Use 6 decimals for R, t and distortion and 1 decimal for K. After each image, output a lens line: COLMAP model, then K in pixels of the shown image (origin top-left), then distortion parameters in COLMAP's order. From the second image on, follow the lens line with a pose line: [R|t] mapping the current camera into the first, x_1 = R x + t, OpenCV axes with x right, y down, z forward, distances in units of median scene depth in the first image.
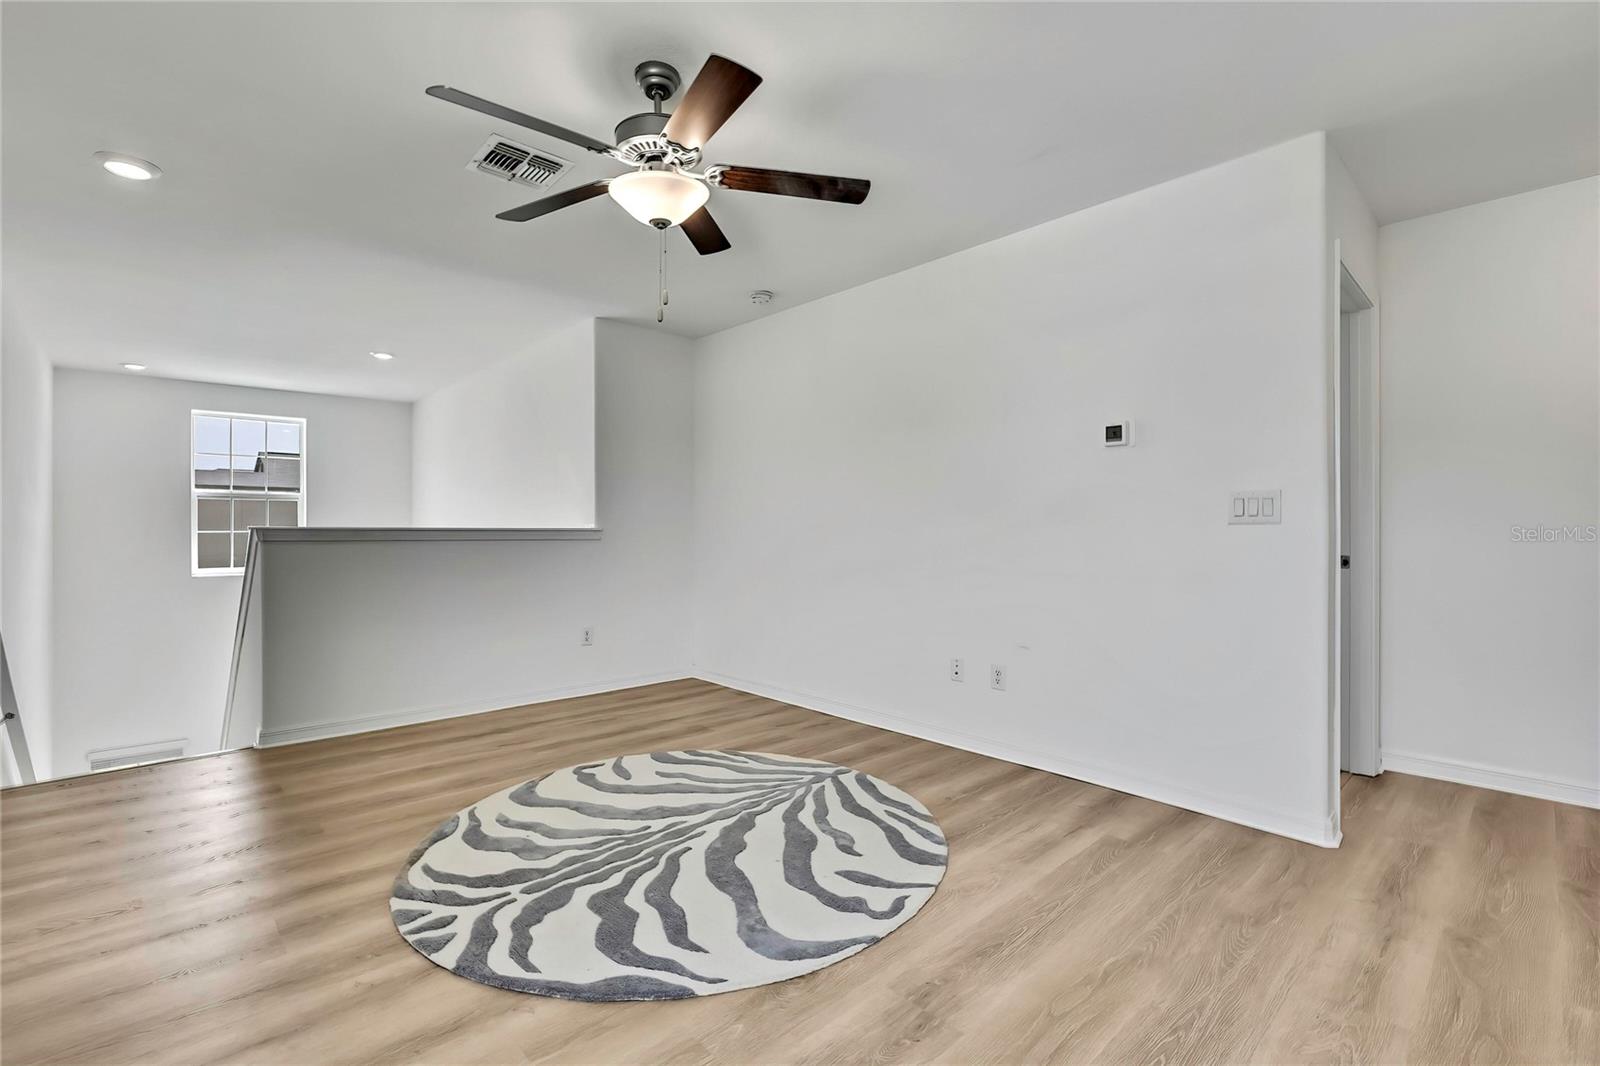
lens RADIAL K [[708.6, 0, 793.3], [0, 708.6, 537.0], [0, 0, 1]] dist [-0.011941, 0.000138]
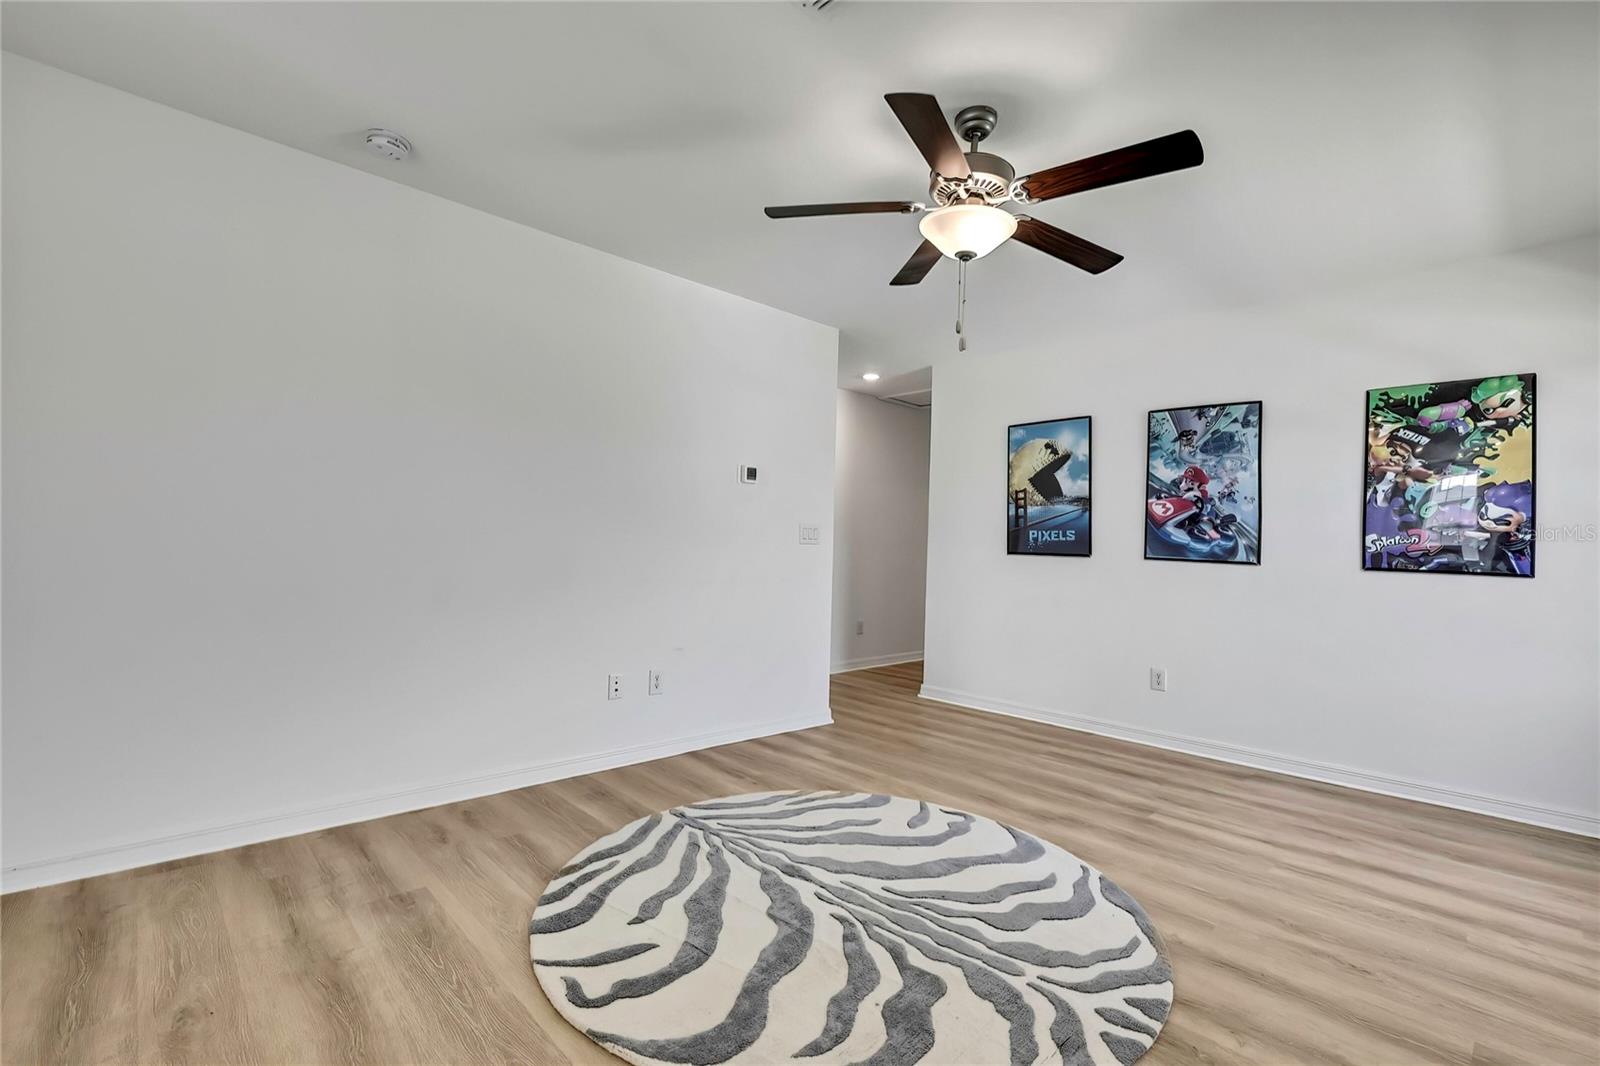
lens RADIAL K [[708.6, 0, 793.3], [0, 708.6, 537.0], [0, 0, 1]] dist [-0.011941, 0.000138]
pose [[-0.005119, 0.013329, 0.999898, -0.952331], [-0.020365, 0.999702, -0.013431, -0.012431], [-0.999780, -0.020432, -0.004846, 0.983626]]
